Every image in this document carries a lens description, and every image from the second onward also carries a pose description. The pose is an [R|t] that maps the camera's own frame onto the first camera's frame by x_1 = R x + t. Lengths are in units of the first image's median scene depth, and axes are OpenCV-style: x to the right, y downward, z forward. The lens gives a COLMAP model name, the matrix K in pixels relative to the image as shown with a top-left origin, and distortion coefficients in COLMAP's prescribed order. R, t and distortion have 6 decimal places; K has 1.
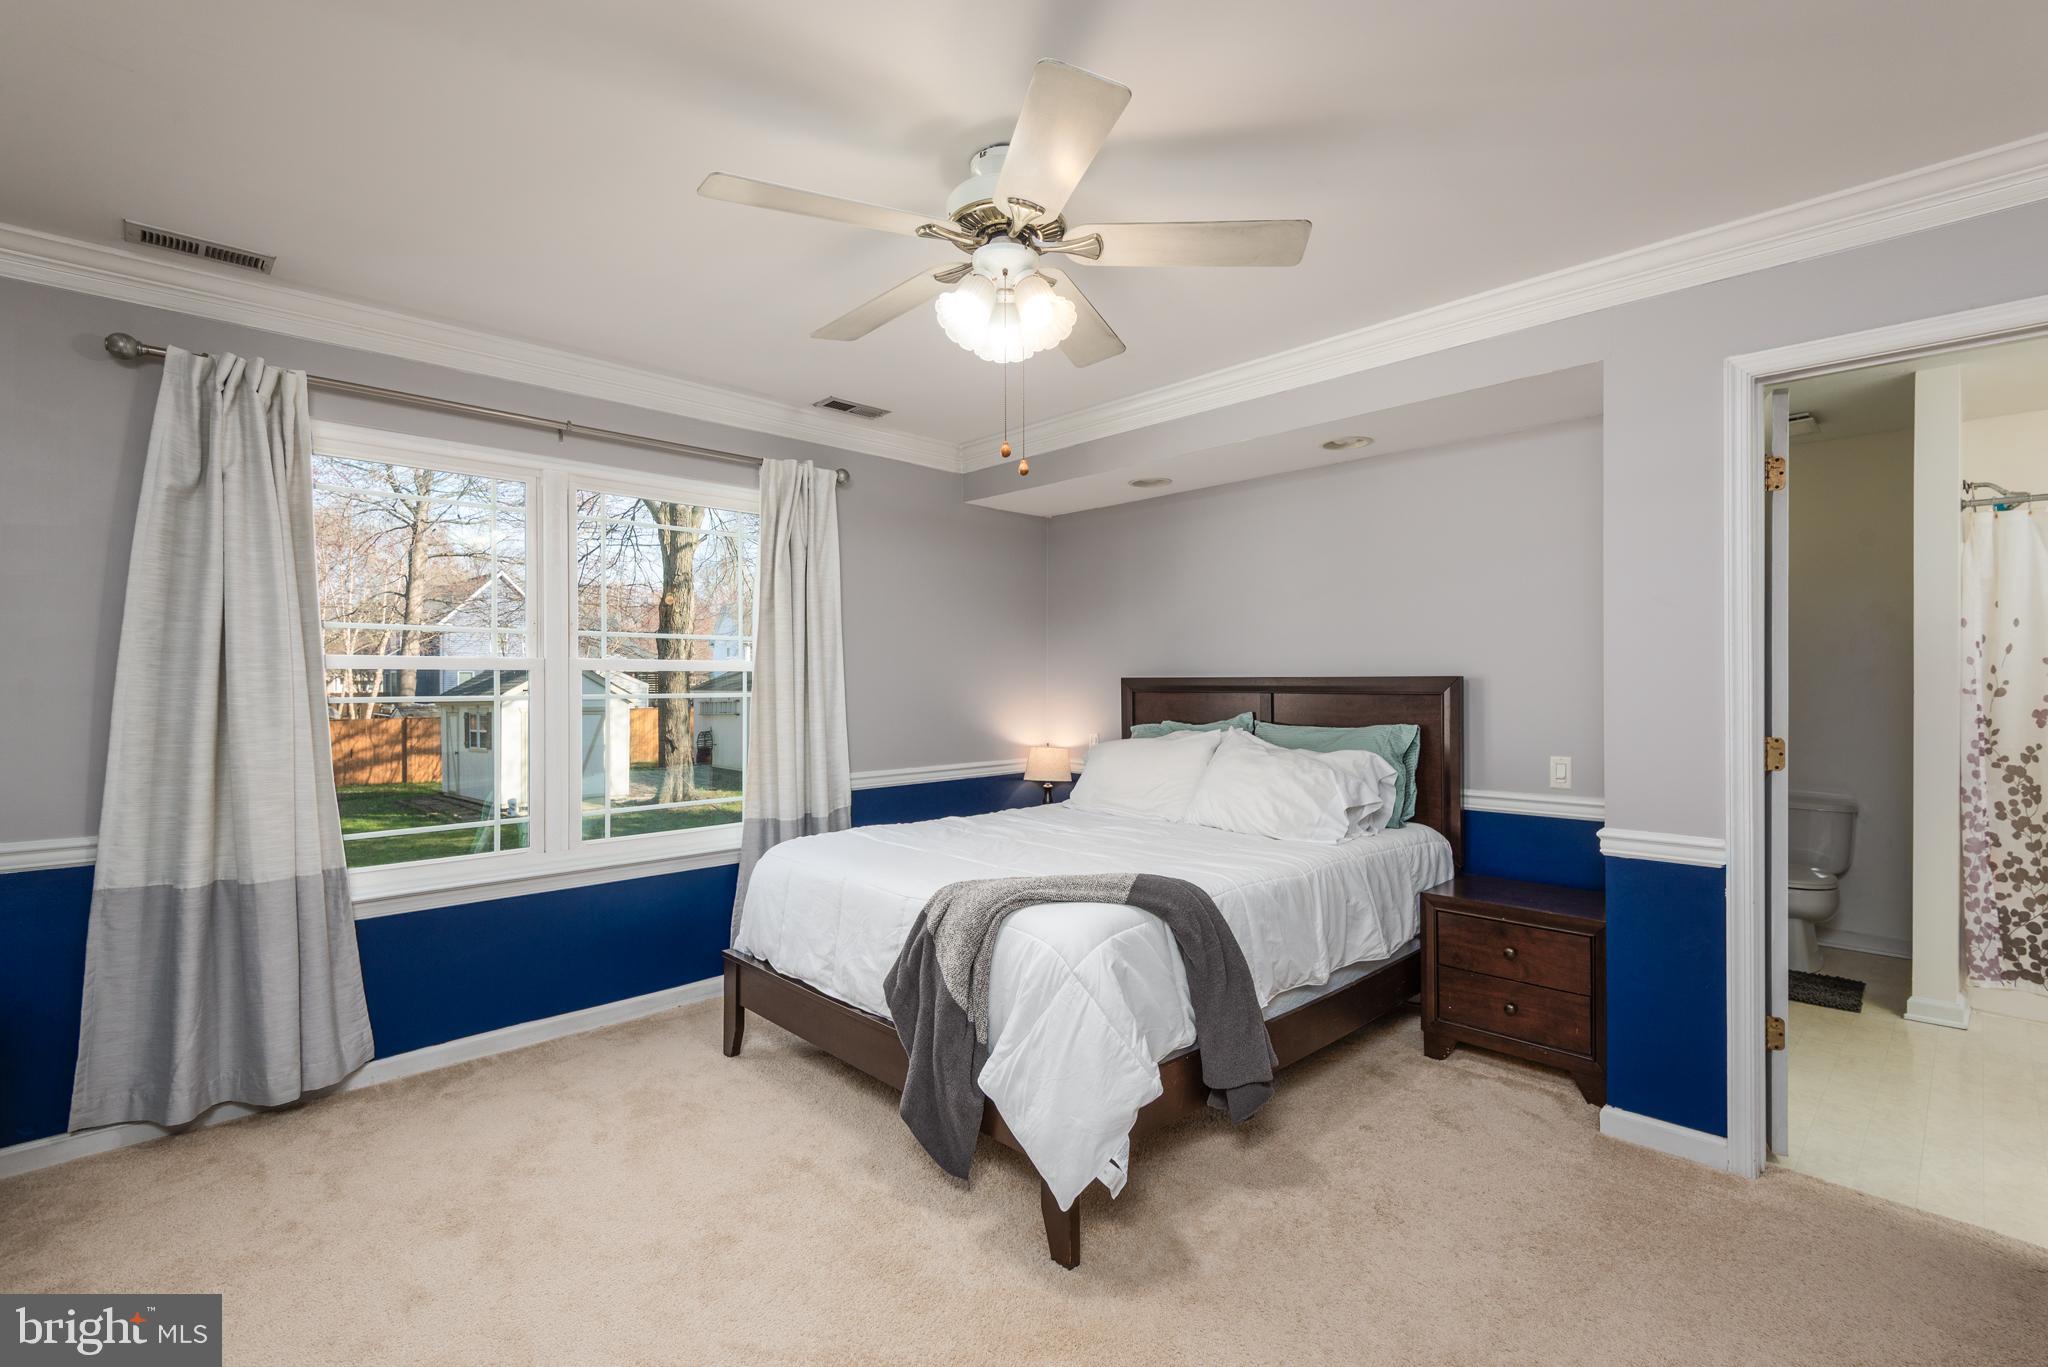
lens RADIAL K [[919.8, 0, 1024.8], [0, 919.8, 680.4], [0, 0, 1]] dist [0.000272, -0.000605]
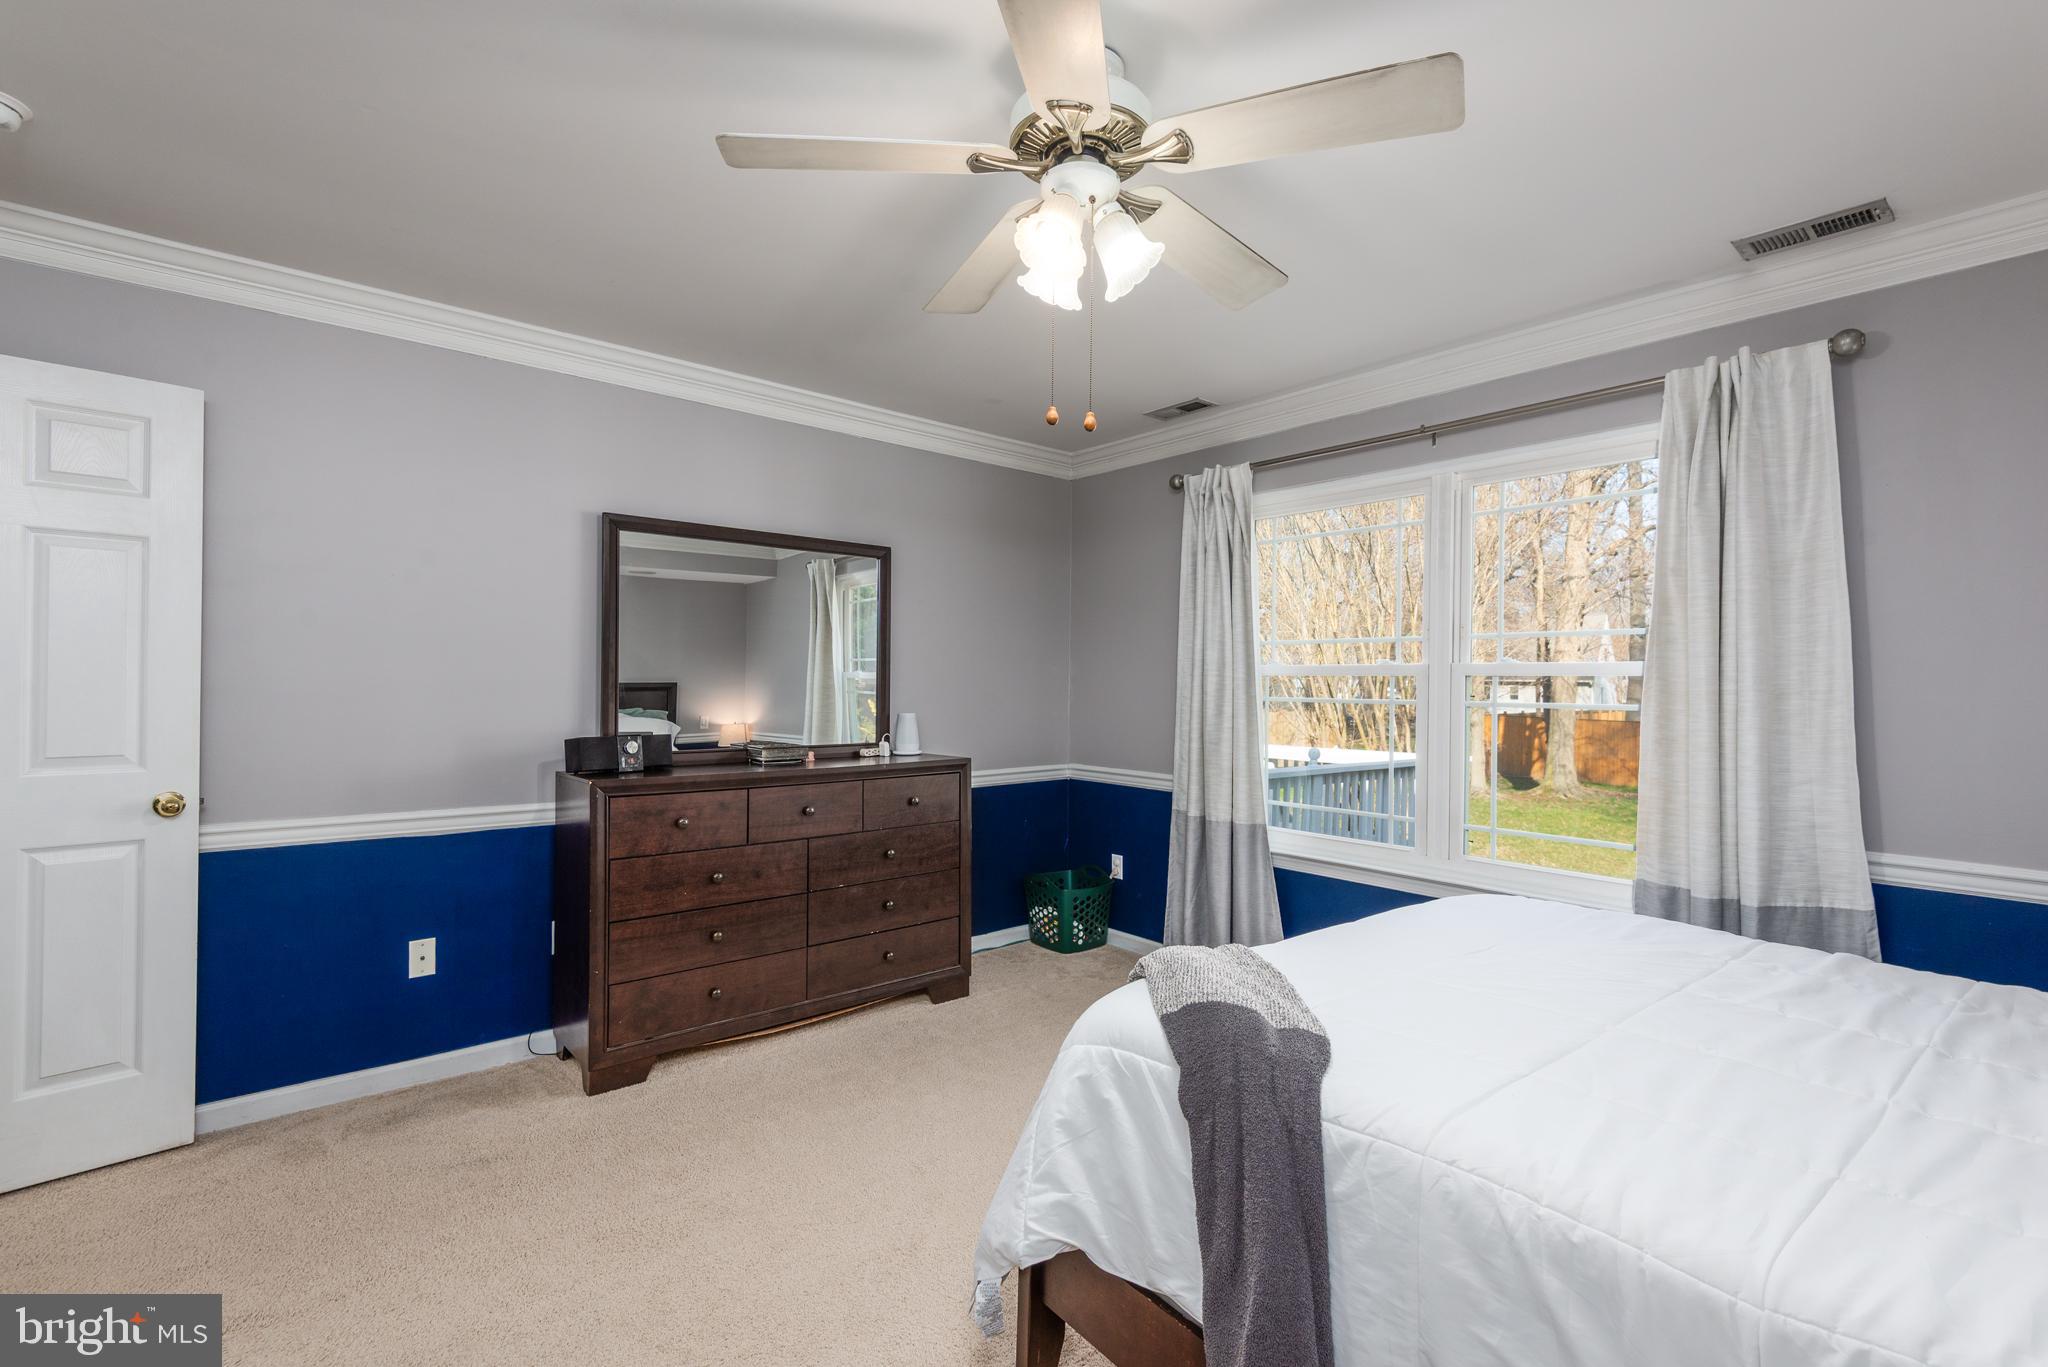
lens RADIAL K [[919.8, 0, 1039.0], [0, 919.8, 683.0], [0, 0, 1]] dist [0.000272, -0.000605]
pose [[-0.065292, 0.000749, -0.997866, 0.577803], [-0.014403, 0.999895, 0.001693, 0.001808], [0.997762, 0.014483, -0.065275, 0.720170]]
